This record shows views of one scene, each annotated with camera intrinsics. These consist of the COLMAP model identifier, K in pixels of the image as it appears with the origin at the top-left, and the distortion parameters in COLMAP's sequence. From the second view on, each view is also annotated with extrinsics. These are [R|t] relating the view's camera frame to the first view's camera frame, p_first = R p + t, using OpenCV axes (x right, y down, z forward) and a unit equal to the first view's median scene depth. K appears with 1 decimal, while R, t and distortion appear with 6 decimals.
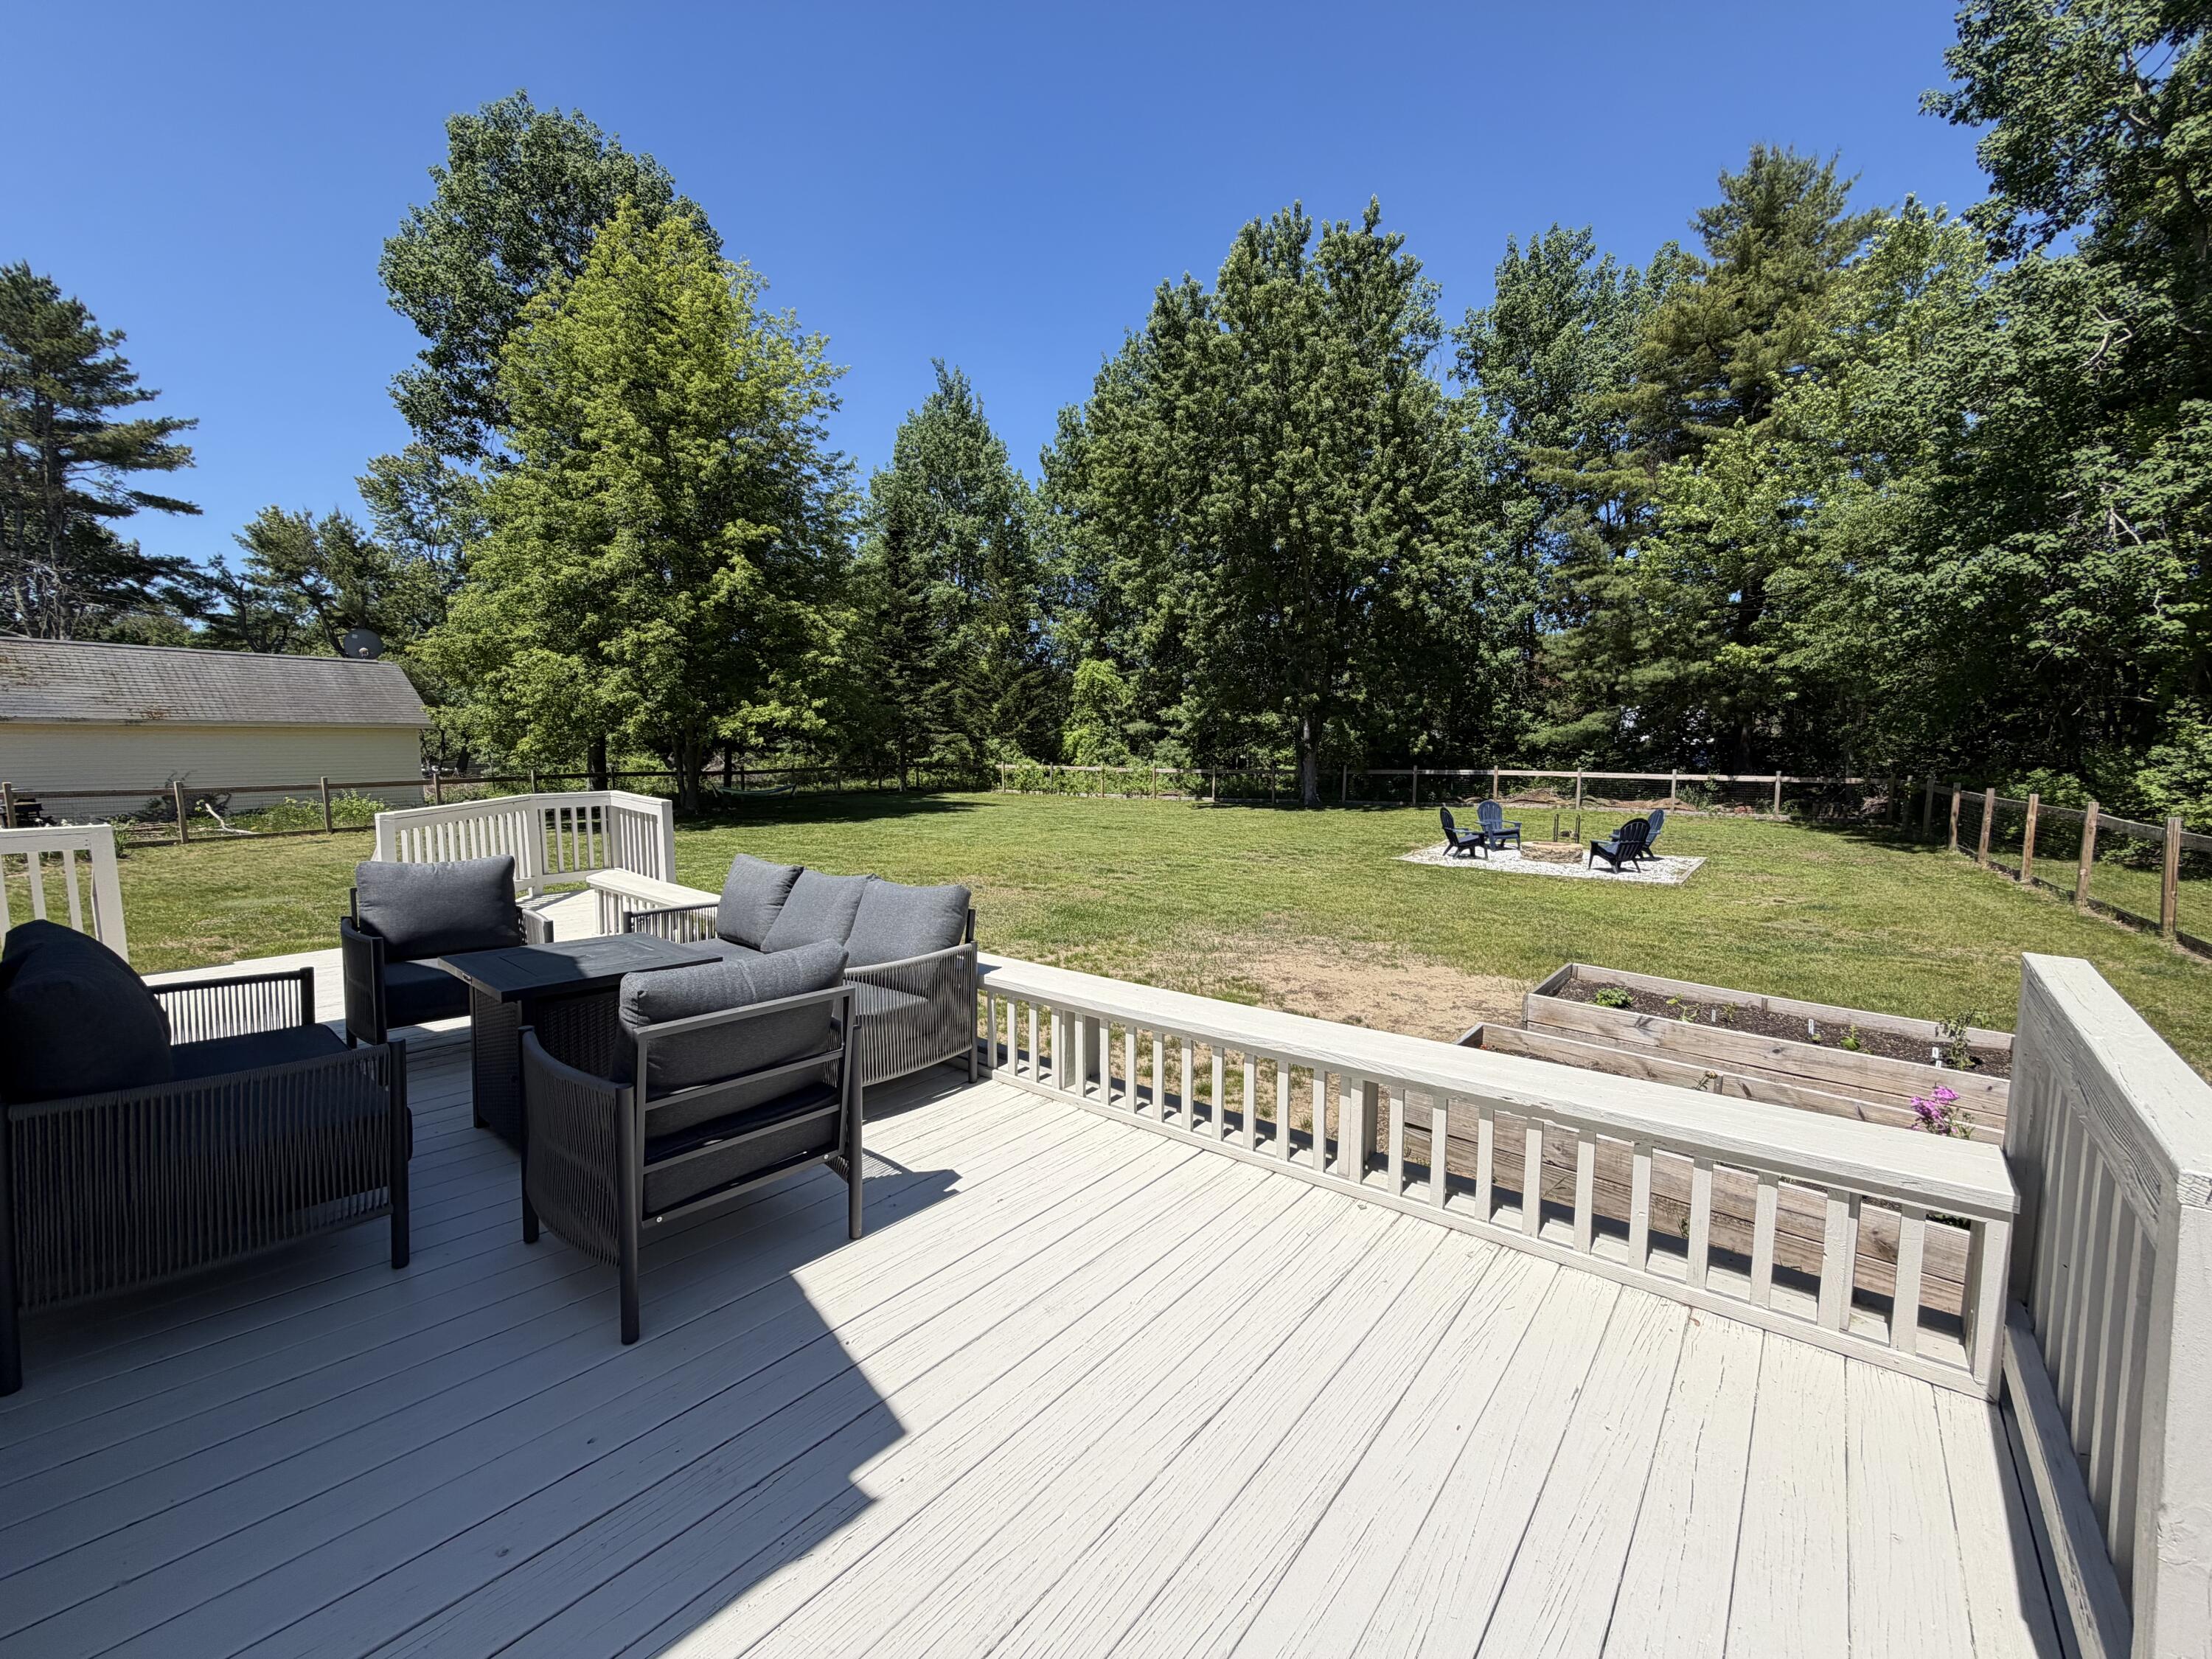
lens RADIAL K [[886.1, 0, 1116.5], [0, 886.1, 823.6], [0, 0, 1]] dist [0.004525, 0.000071]
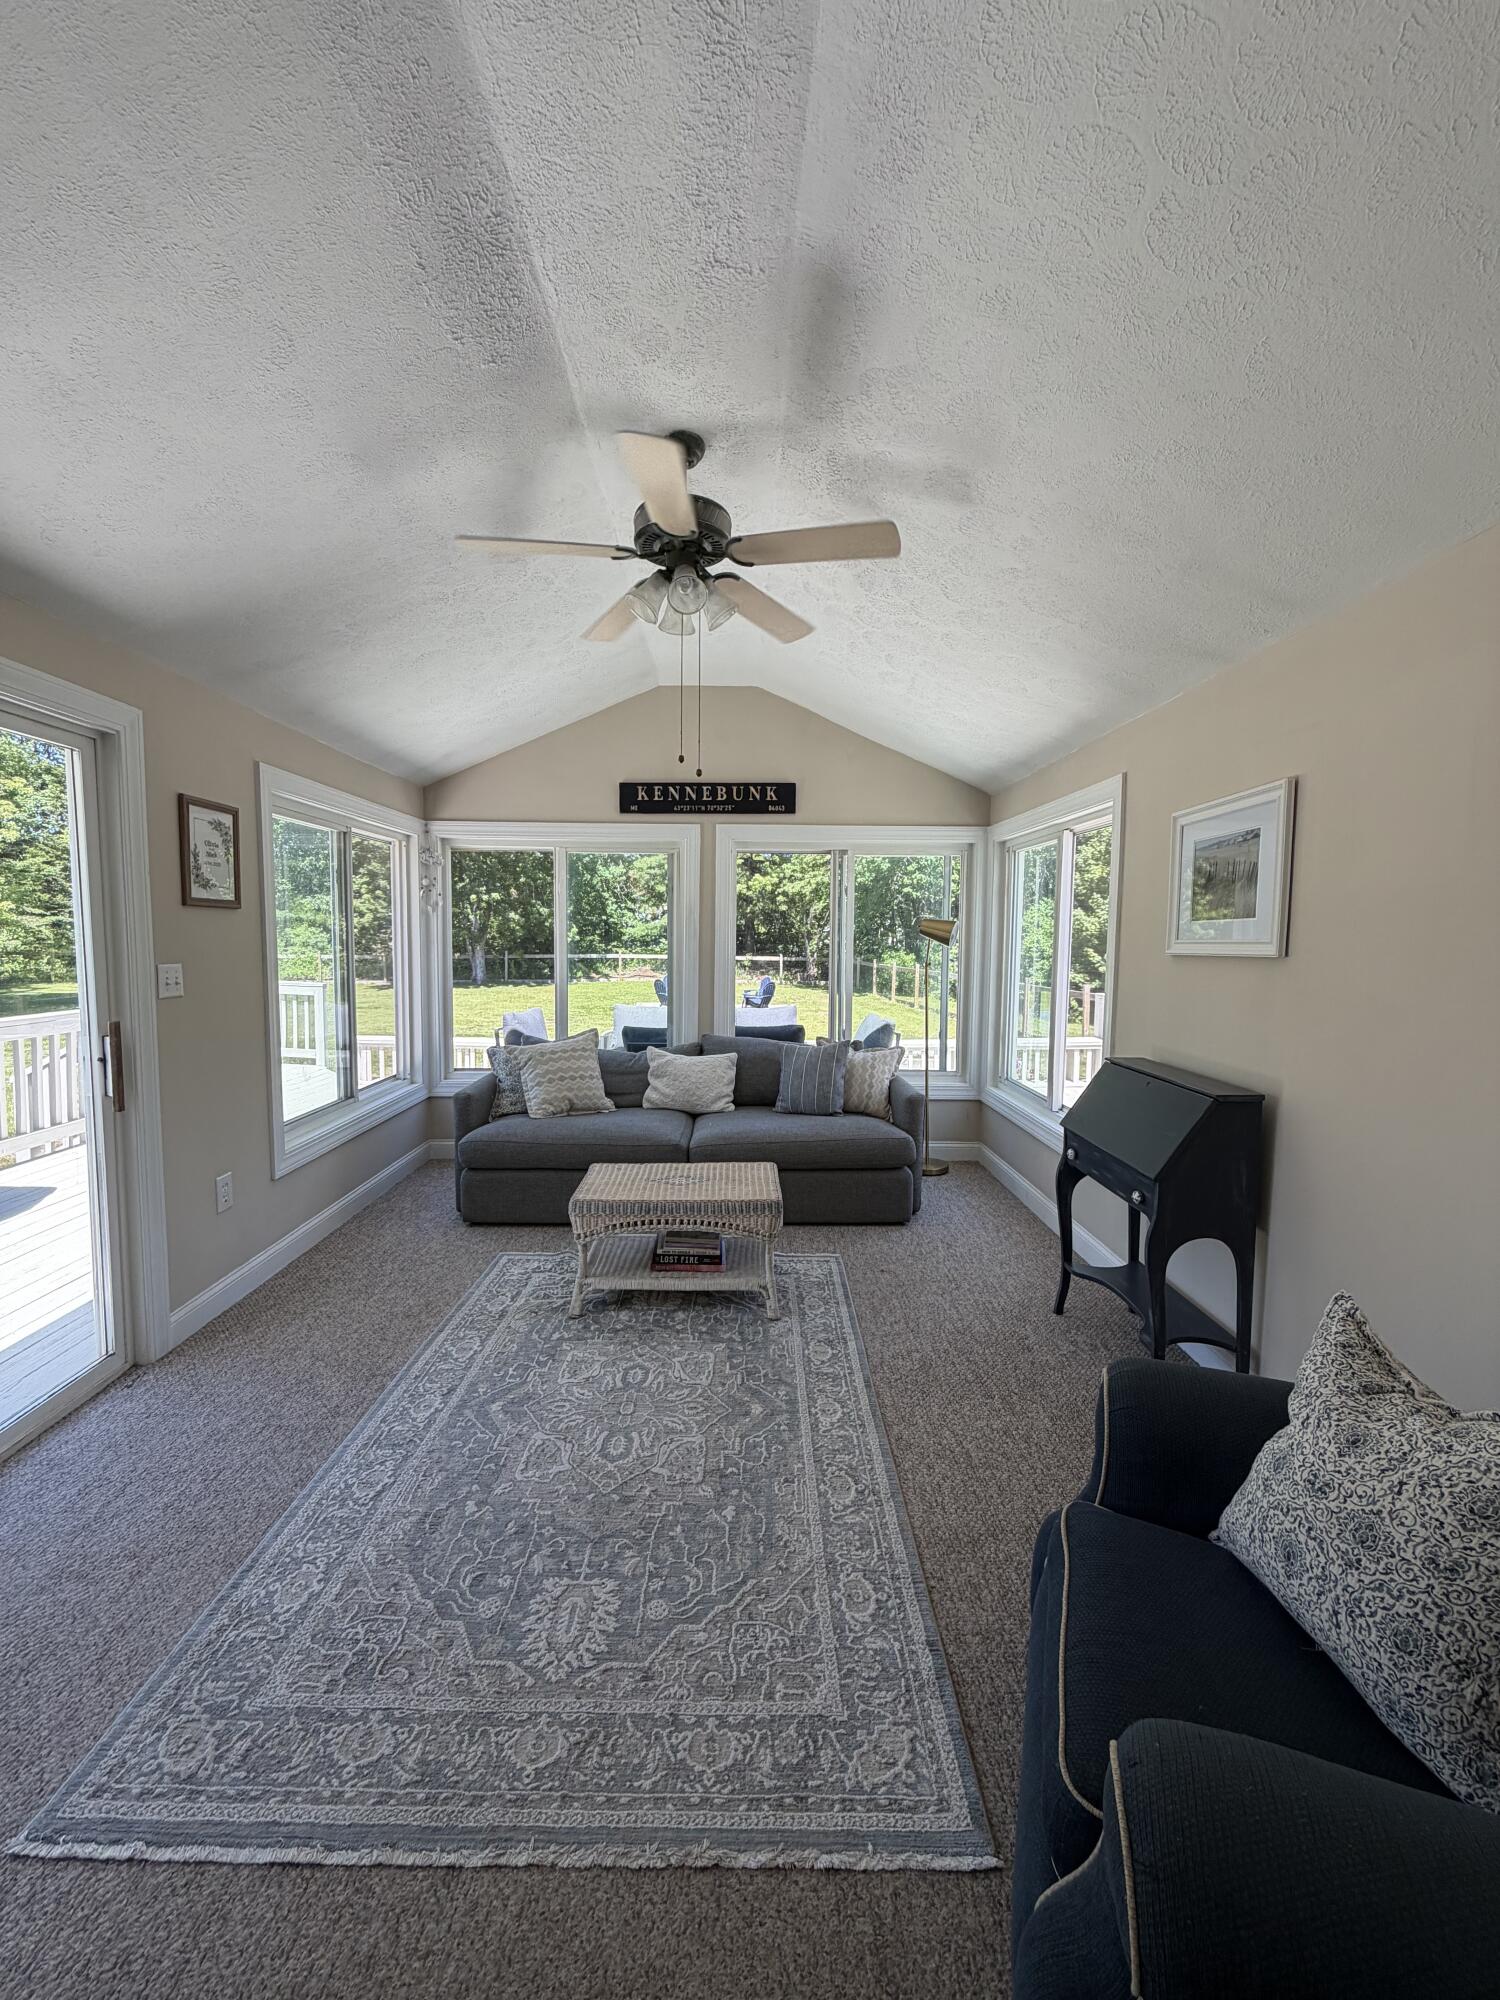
lens RADIAL K [[801.2, 0, 747.1], [0, 801.2, 1002.0], [0, 0, 1]] dist [0.004525, 0.000071]
pose [[0.757545, -0.045626, 0.651186, -0.215858], [0.046104, 0.998803, 0.016347, 0.002387], [-0.651153, 0.017639, 0.758742, -0.065378]]
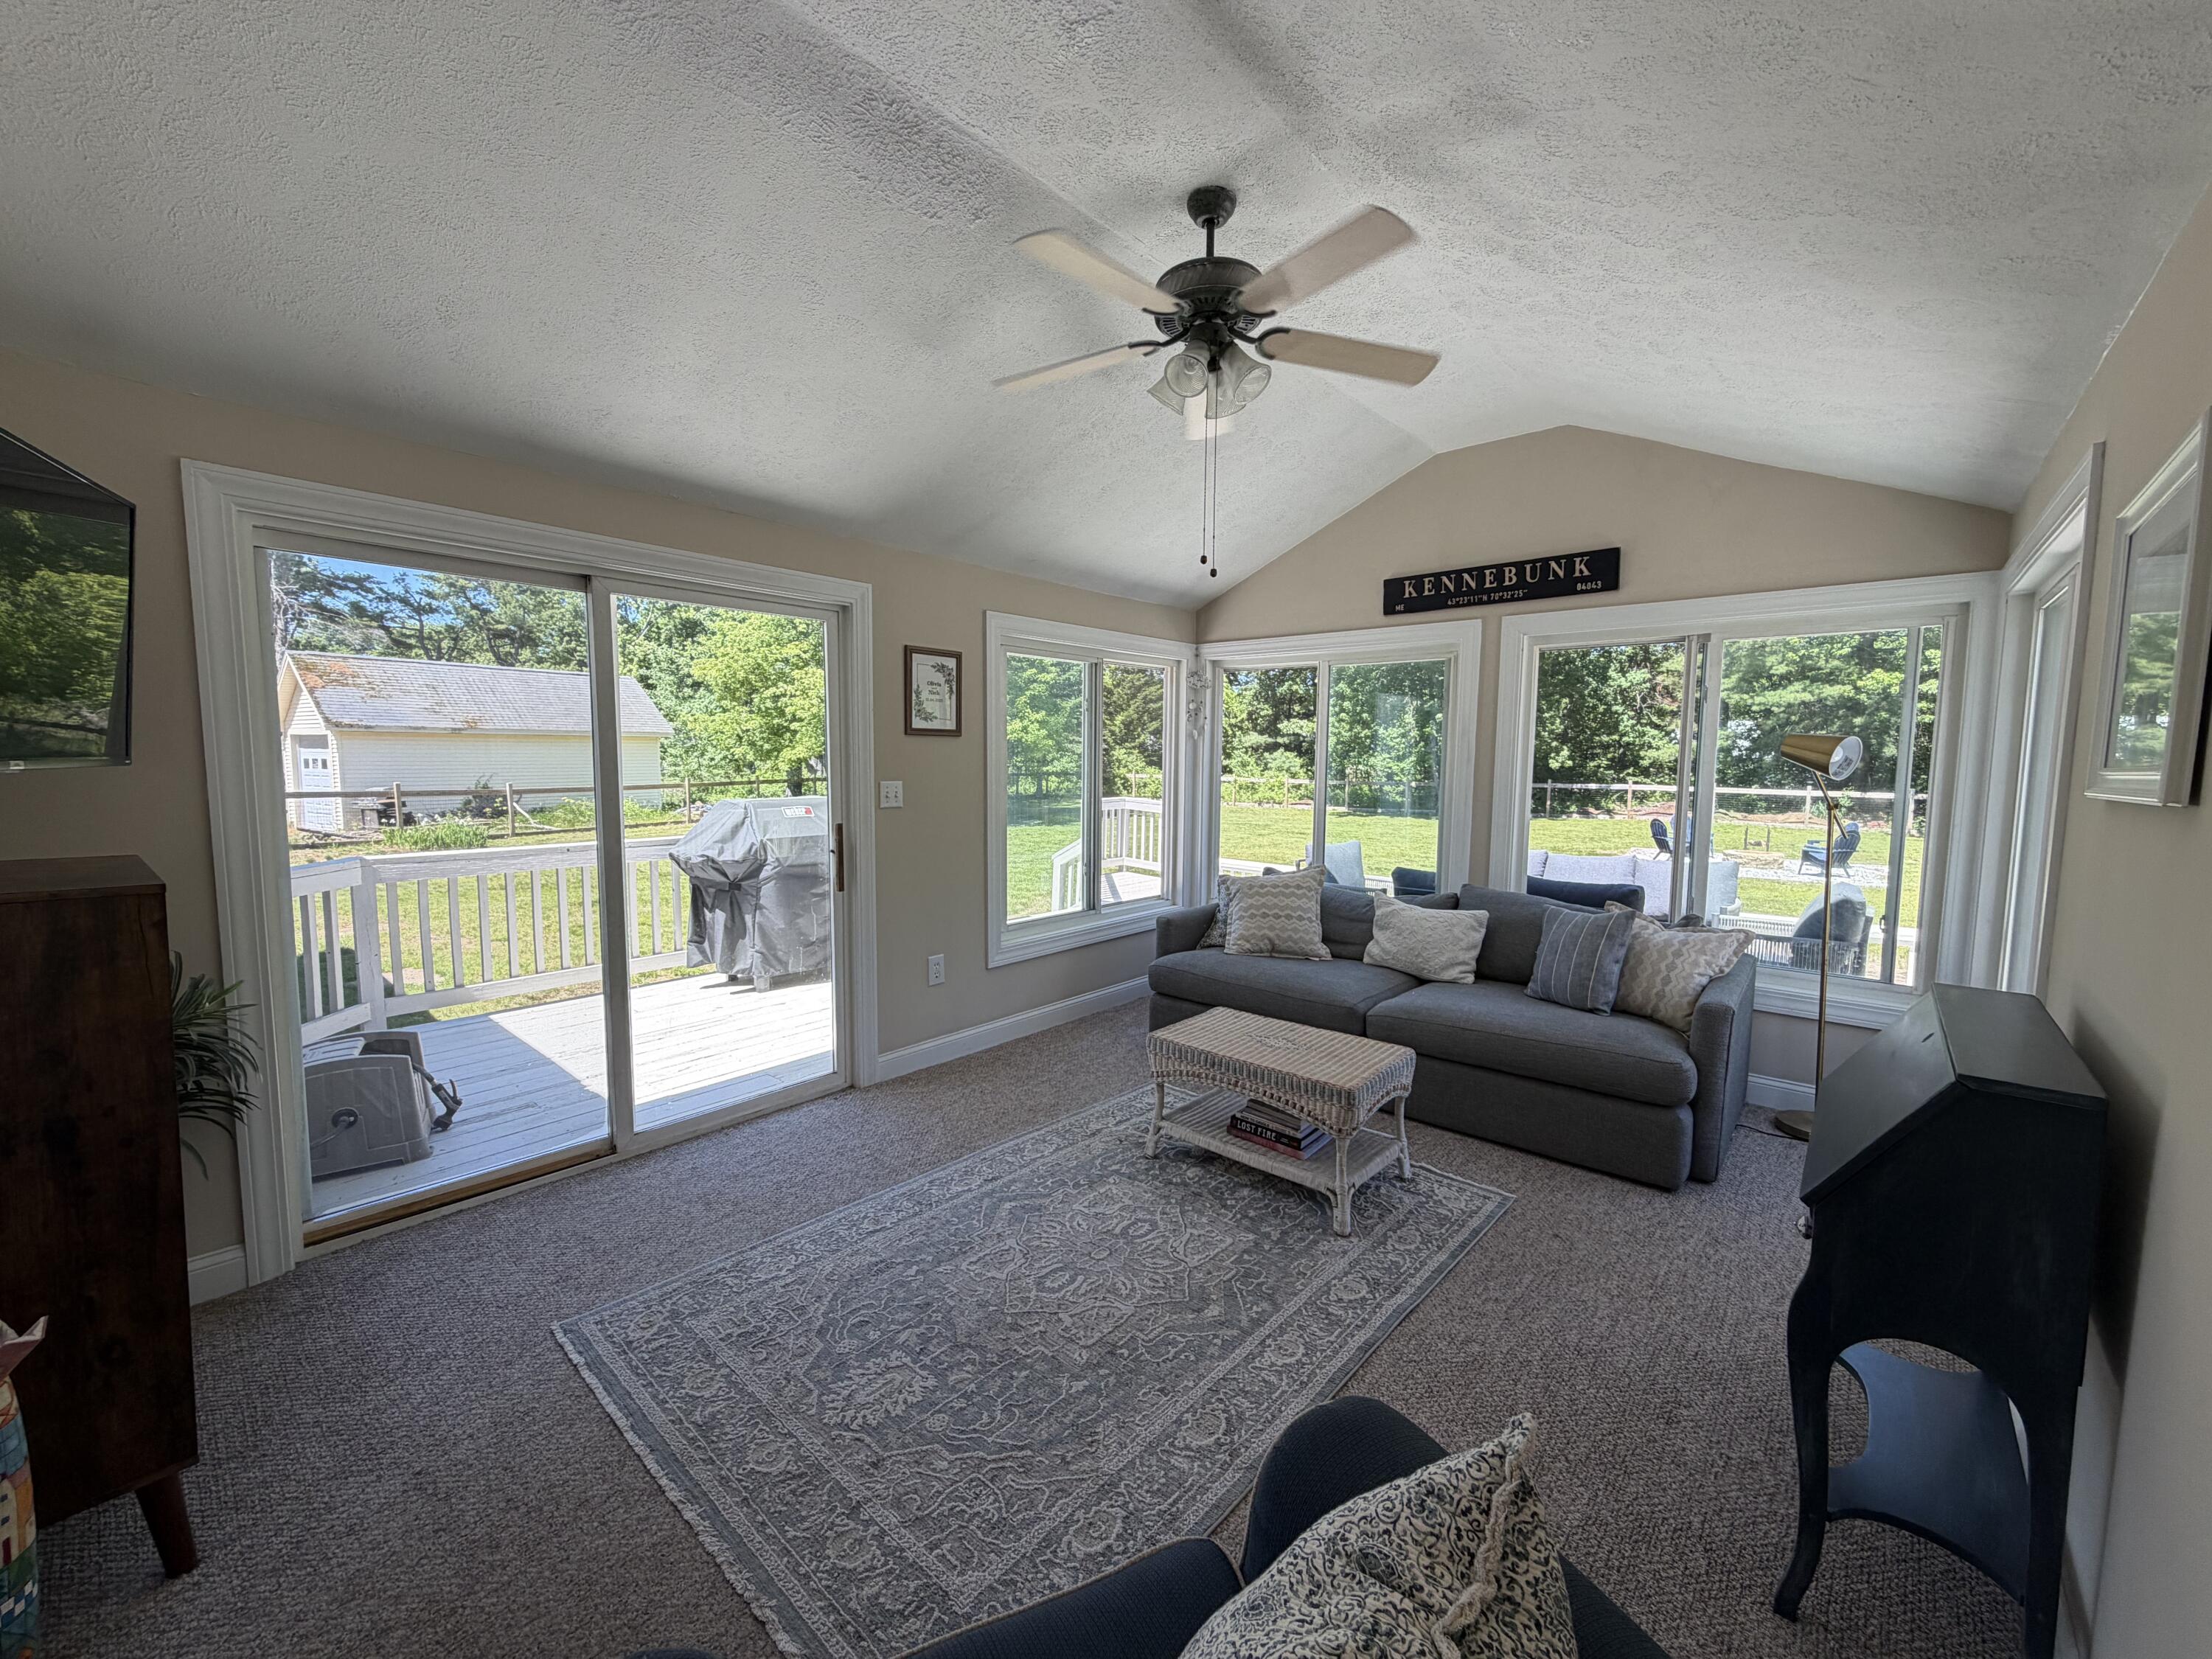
lens RADIAL K [[886.1, 0, 1100.5], [0, 886.1, 840.0], [0, 0, 1]] dist [0.004525, 0.000071]
pose [[0.999622, 0.012707, -0.024379, -0.170092], [-0.012462, 0.999871, 0.010166, 0.003414], [0.024505, -0.009858, 0.999651, -0.081352]]
